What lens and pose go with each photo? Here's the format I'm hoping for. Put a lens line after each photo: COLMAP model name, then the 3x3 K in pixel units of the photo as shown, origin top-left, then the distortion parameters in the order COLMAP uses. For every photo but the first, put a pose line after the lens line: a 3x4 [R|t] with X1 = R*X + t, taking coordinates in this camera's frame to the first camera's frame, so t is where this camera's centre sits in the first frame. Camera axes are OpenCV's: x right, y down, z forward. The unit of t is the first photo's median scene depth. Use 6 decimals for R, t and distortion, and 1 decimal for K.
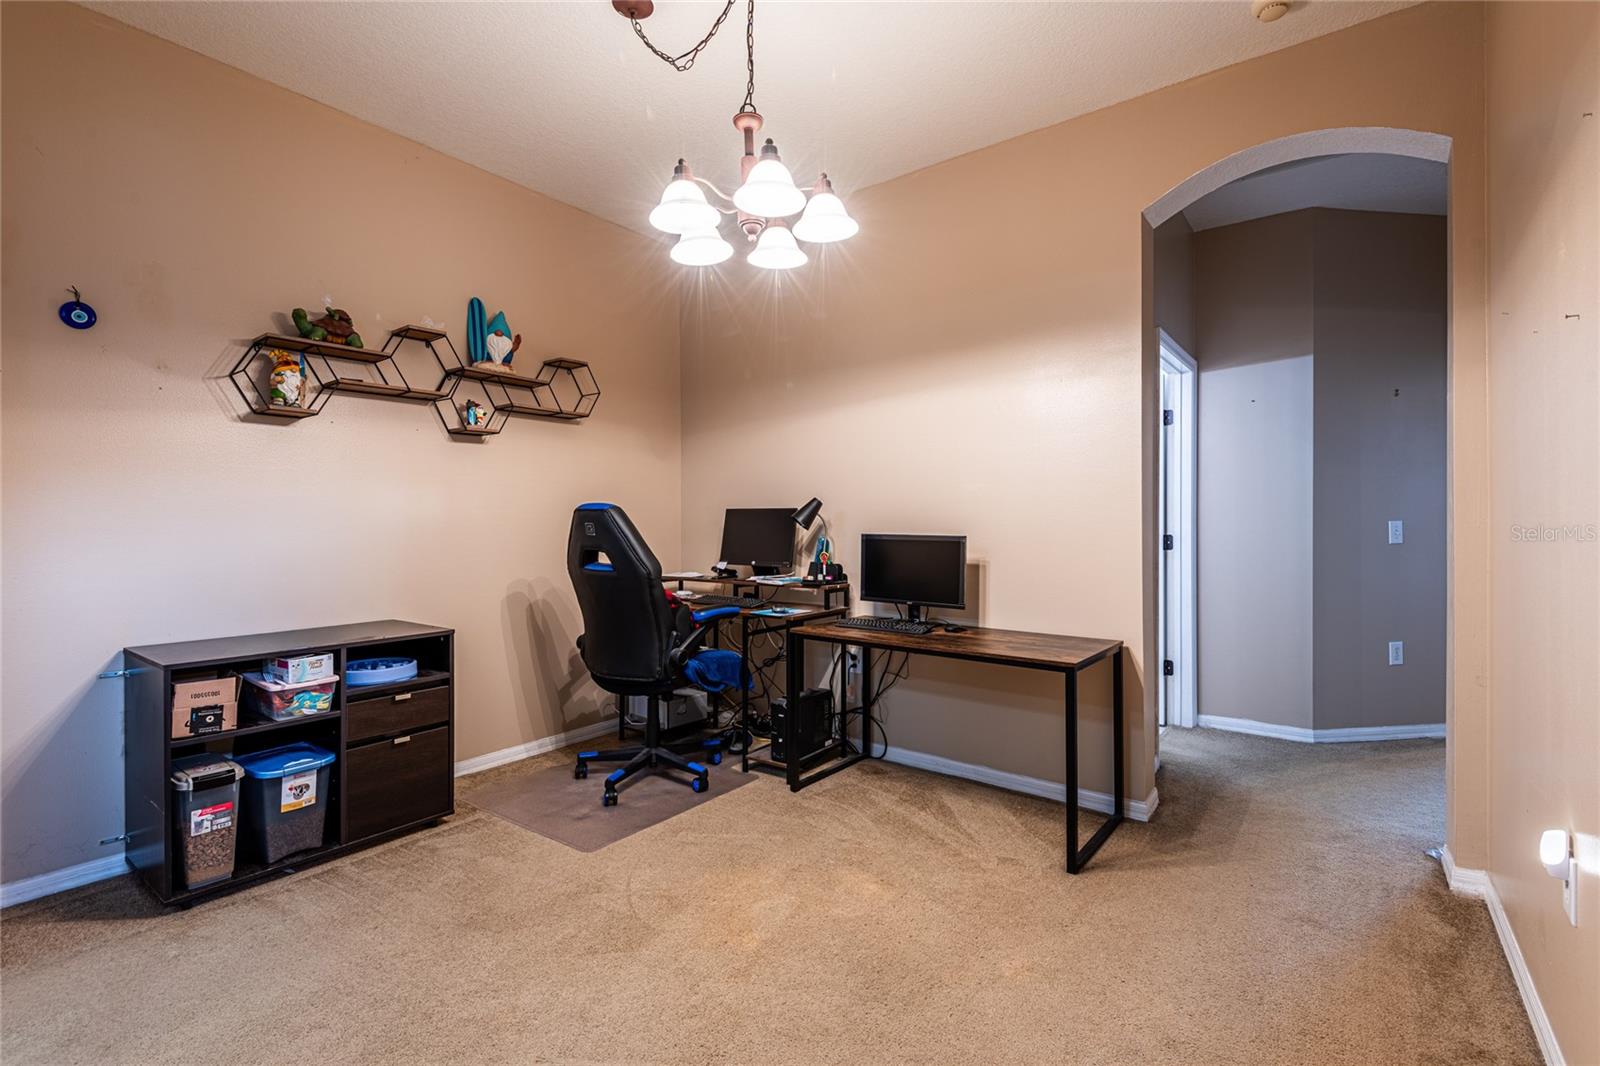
lens RADIAL K [[739.9, 0, 794.7], [0, 739.9, 524.5], [0, 0, 1]] dist [0.028362, -0.016042]
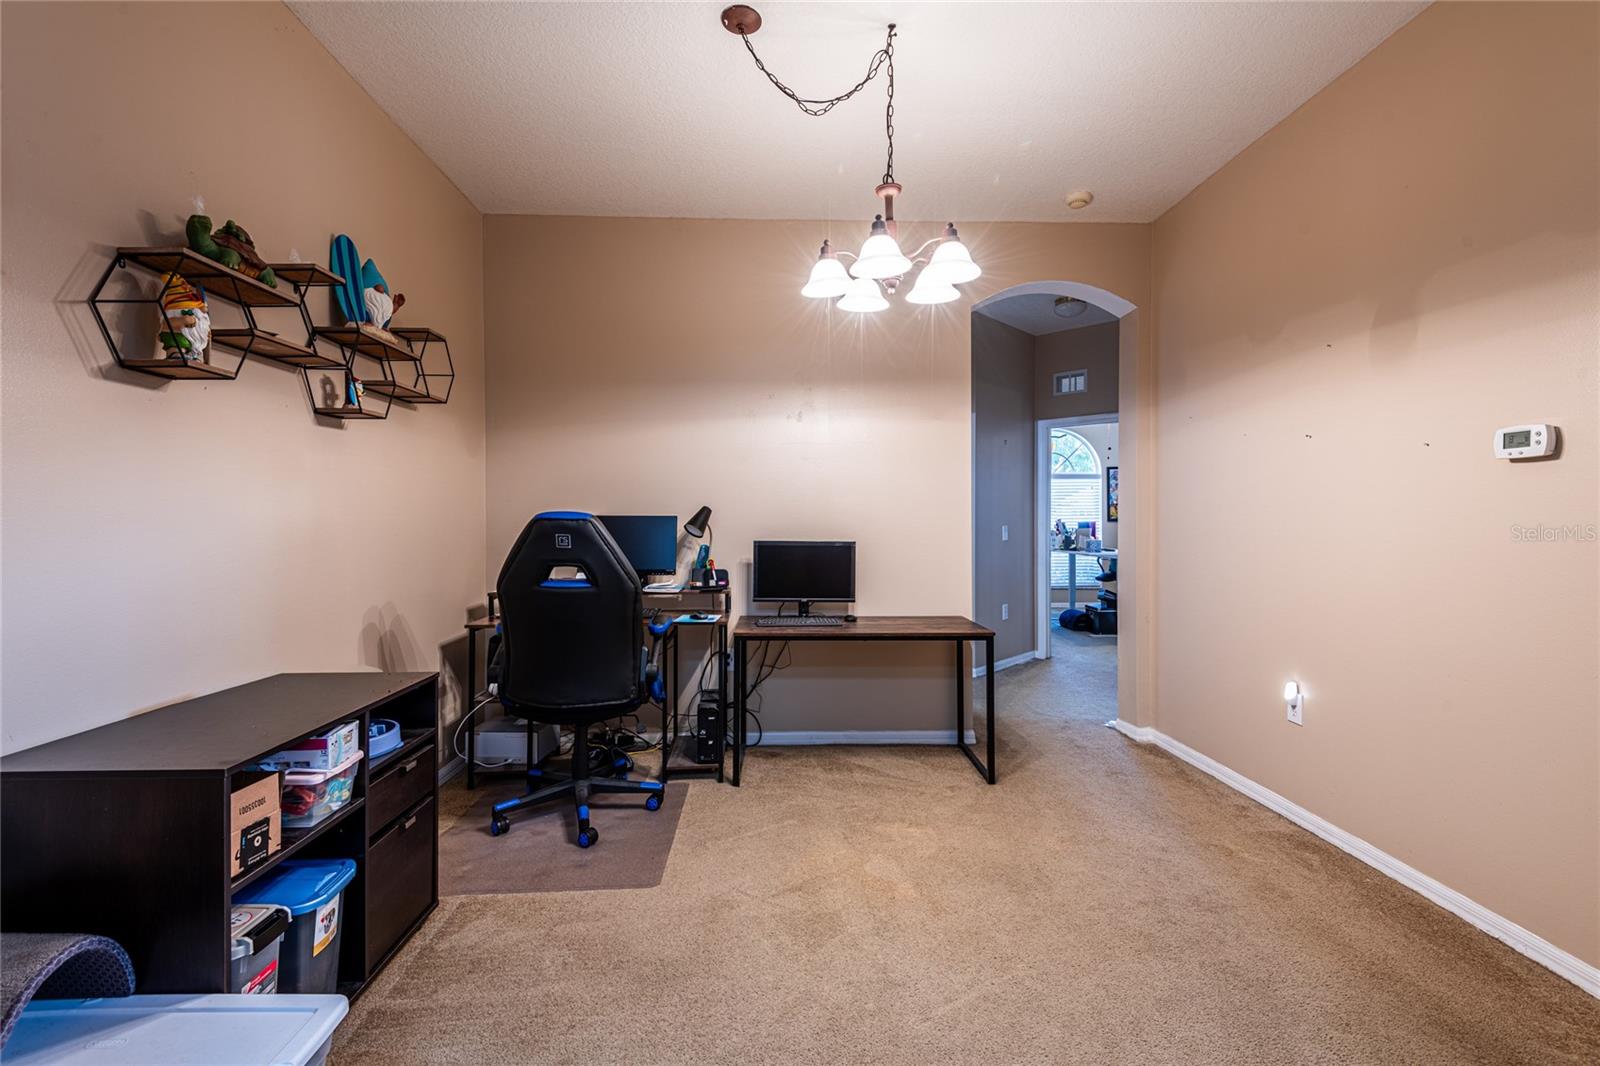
lens RADIAL K [[739.9, 0, 806.0], [0, 739.9, 523.9], [0, 0, 1]] dist [0.028362, -0.016042]
pose [[0.763444, -0.002683, 0.645868, -0.640524], [0.001211, 0.999996, 0.002722, -0.016530], [-0.645872, -0.001296, 0.763444, 0.139879]]
